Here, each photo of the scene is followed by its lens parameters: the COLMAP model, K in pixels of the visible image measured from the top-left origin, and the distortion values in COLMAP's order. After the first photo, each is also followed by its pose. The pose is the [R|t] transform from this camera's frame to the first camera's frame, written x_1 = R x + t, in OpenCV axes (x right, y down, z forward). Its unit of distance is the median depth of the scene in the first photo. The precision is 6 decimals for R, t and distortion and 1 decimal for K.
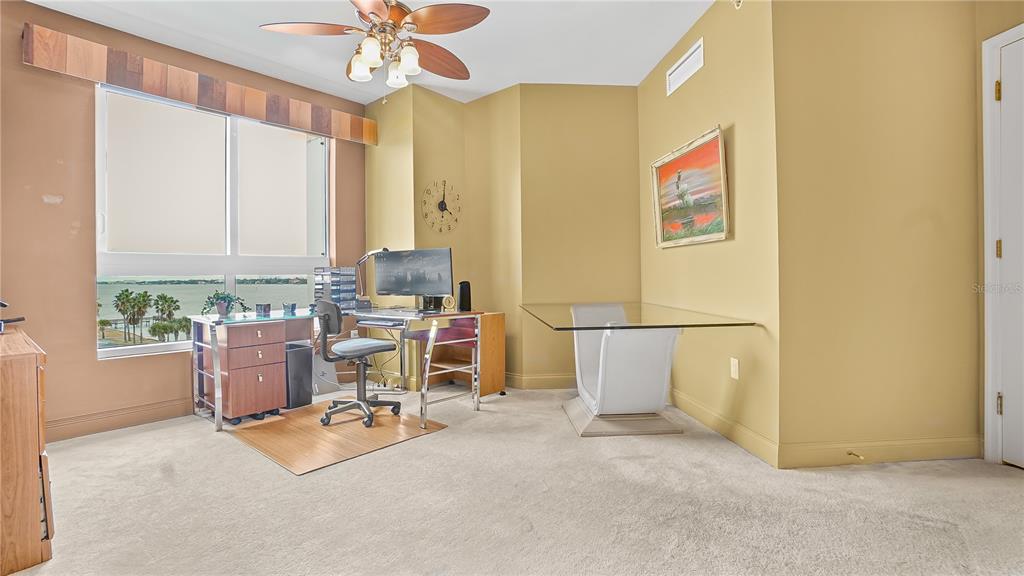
lens RADIAL K [[461.2, 0, 503.5], [0, 461.2, 281.7], [0, 0, 1]] dist [-0.049027, 0.011004]
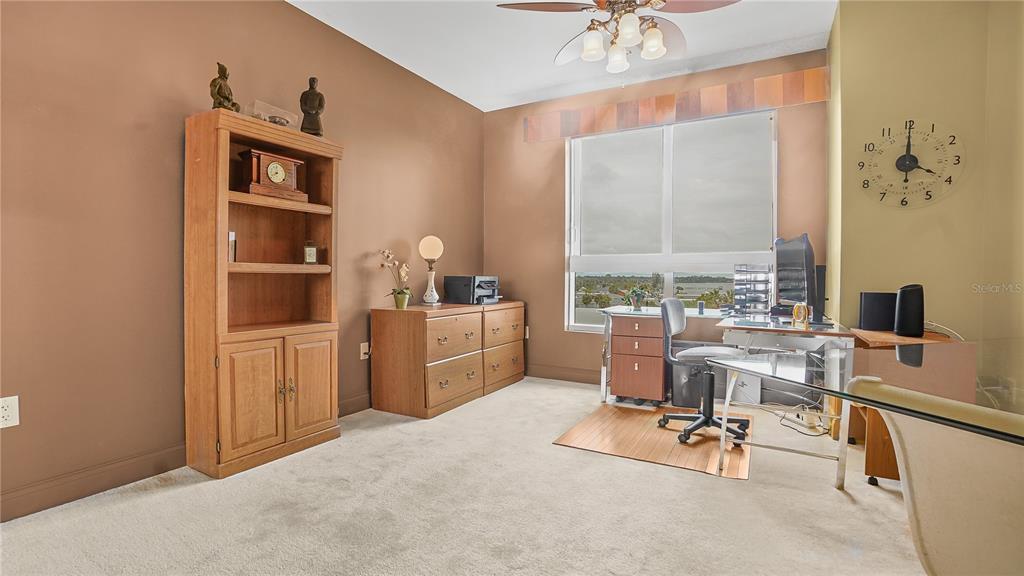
lens RADIAL K [[461.2, 0, 507.4], [0, 461.2, 291.0], [0, 0, 1]] dist [-0.049027, 0.011004]
pose [[0.192452, 0.033766, -0.980725, 0.415787], [-0.015993, 0.999383, 0.031270, -0.000810], [0.981176, 0.009667, 0.192874, 0.405210]]
